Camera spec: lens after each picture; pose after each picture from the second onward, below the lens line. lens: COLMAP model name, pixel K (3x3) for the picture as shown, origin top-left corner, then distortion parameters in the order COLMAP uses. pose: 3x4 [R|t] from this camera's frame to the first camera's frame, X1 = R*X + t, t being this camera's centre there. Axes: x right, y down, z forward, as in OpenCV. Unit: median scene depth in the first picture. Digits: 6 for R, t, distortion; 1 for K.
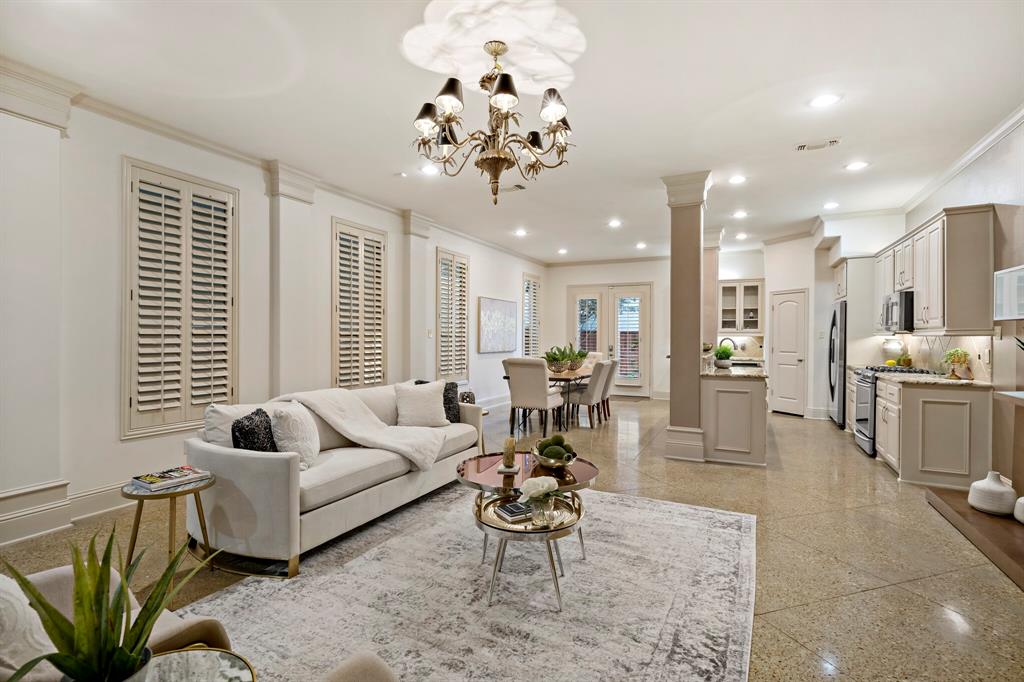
lens RADIAL K [[493.6, 0, 507.0], [0, 493.6, 335.2], [0, 0, 1]] dist [0.003213, 0.002790]
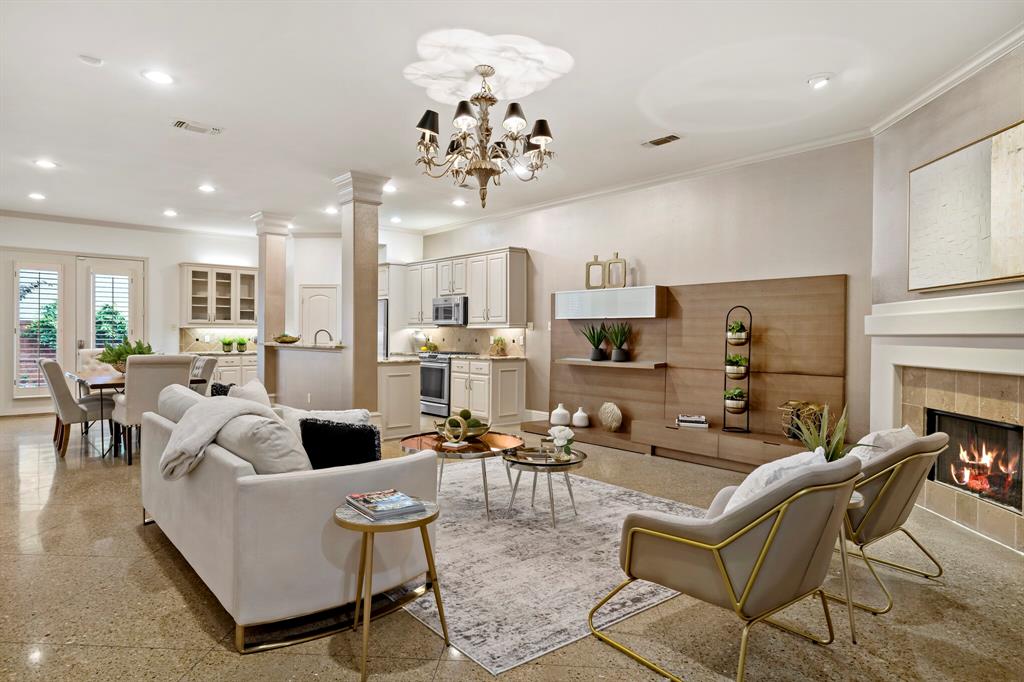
lens RADIAL K [[592.1, 0, 503.2], [0, 592.1, 335.2], [0, 0, 1]] dist [0.008481, 0.005109]
pose [[0.390246, -0.002787, 0.920707, -0.527799], [-0.005570, 0.999970, 0.005387, 0.008836], [-0.920694, -0.007230, 0.390218, 0.176368]]
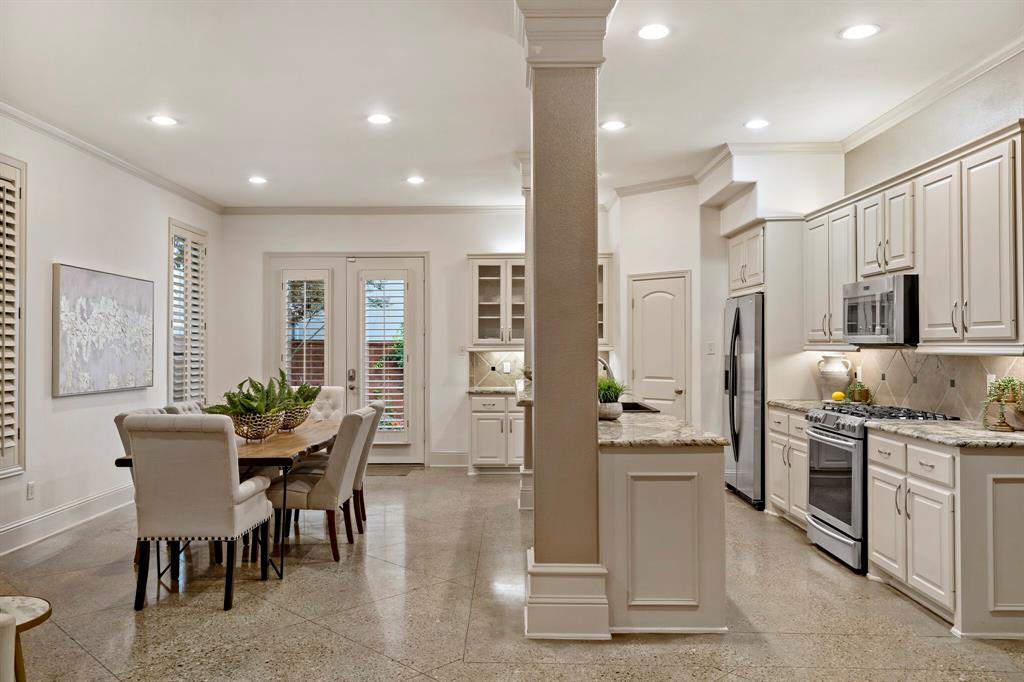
lens RADIAL K [[764.8, 0, 503.6], [0, 764.8, 340.6], [0, 0, 1]] dist [0.001218, 0.011977]
pose [[0.902731, -0.002911, 0.430195, 0.009314], [0.005447, 0.999974, -0.004665, -0.008620], [-0.430170, 0.006554, 0.902724, 0.303943]]
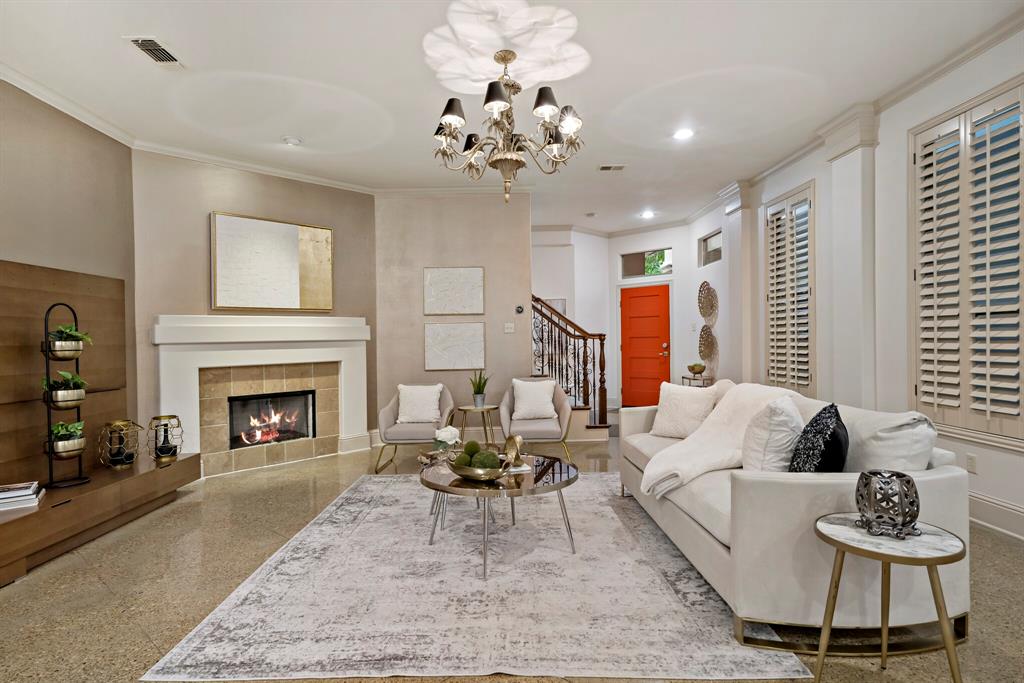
lens RADIAL K [[544.7, 0, 506.1], [0, 544.7, 343.8], [0, 0, 1]] dist [0.004936, 0.001360]
pose [[-0.887333, 0.018236, -0.460769, 0.218070], [0.018518, 0.999821, 0.003911, 0.015926], [0.460757, -0.005062, -0.887512, 0.855555]]
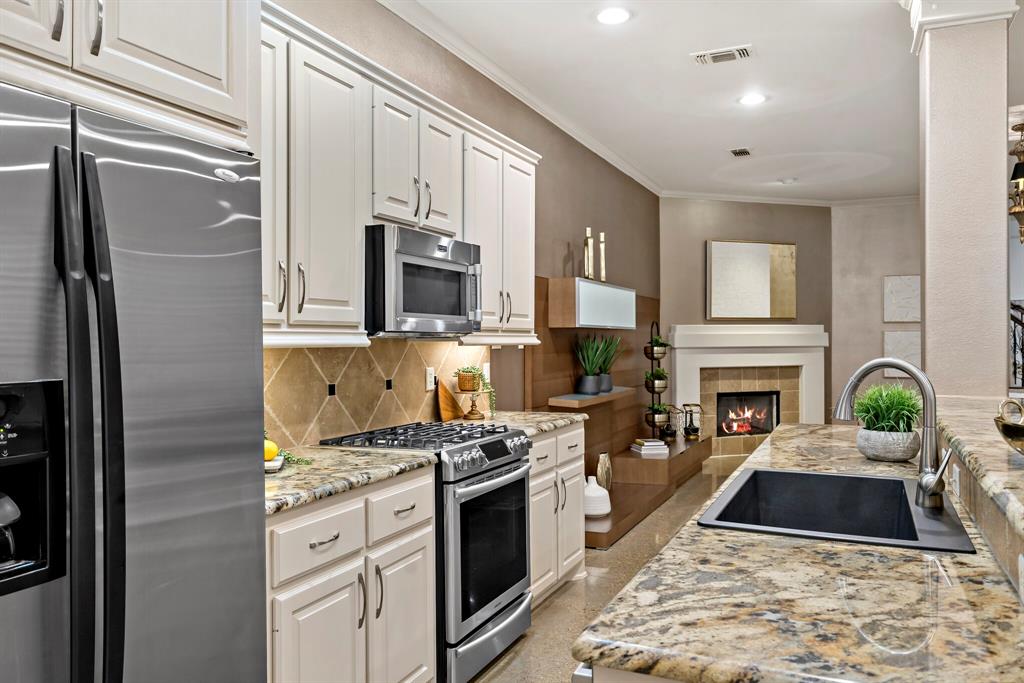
lens RADIAL K [[764.8, 0, 508.2], [0, 764.8, 337.0], [0, 0, 1]] dist [0.001218, 0.011977]
pose [[-0.999719, 0.000193, -0.023686, 0.586708], [0.000282, 0.999993, -0.003744, -0.002509], [0.023686, -0.003750, -0.999712, 1.265436]]
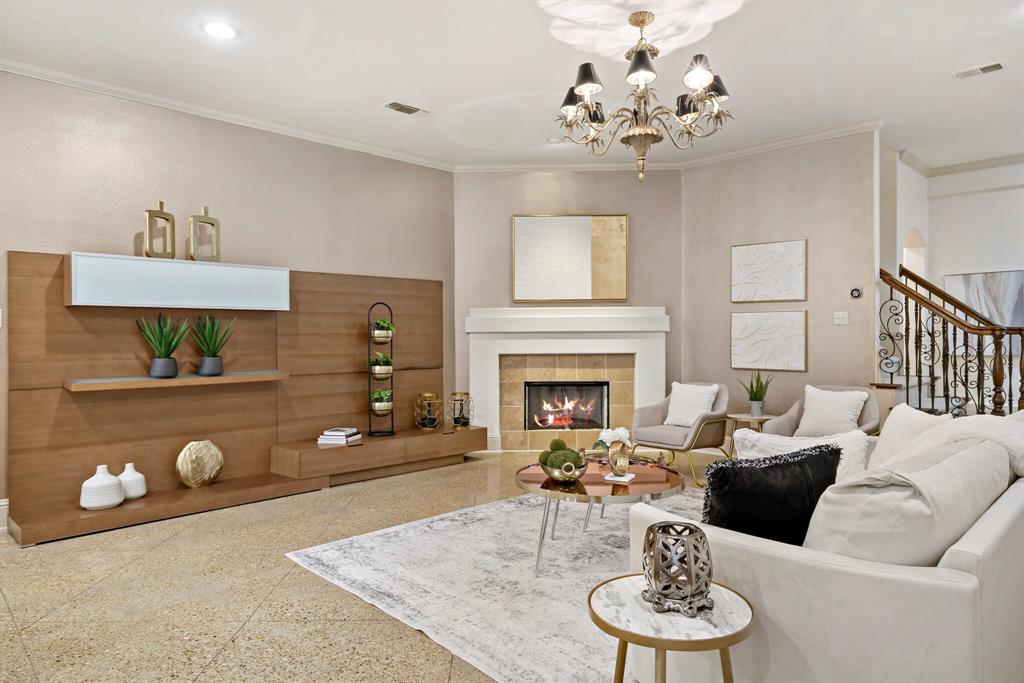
lens RADIAL K [[645.4, 0, 511.2], [0, 645.4, 337.0], [0, 0, 1]] dist [0.007822, 0.003572]
pose [[-0.949143, -0.000793, 0.314843, -0.074759], [0.001045, 0.999983, 0.005668, 0.011685], [-0.314842, 0.005709, -0.949127, 0.946736]]
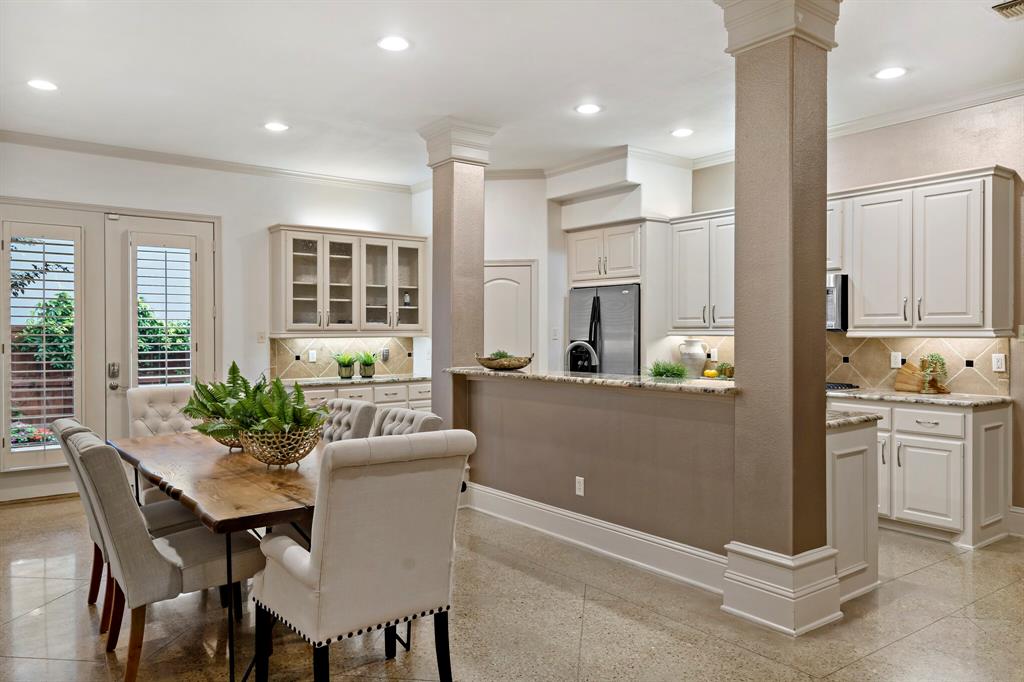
lens RADIAL K [[706.8, 0, 505.0], [0, 706.8, 338.3], [0, 0, 1]] dist [0.012239, 0.001499]
pose [[0.451006, -0.012565, 0.892432, -0.244289], [0.003432, 0.999918, 0.012344, -0.008069], [-0.892514, -0.002504, 0.451012, 0.725129]]
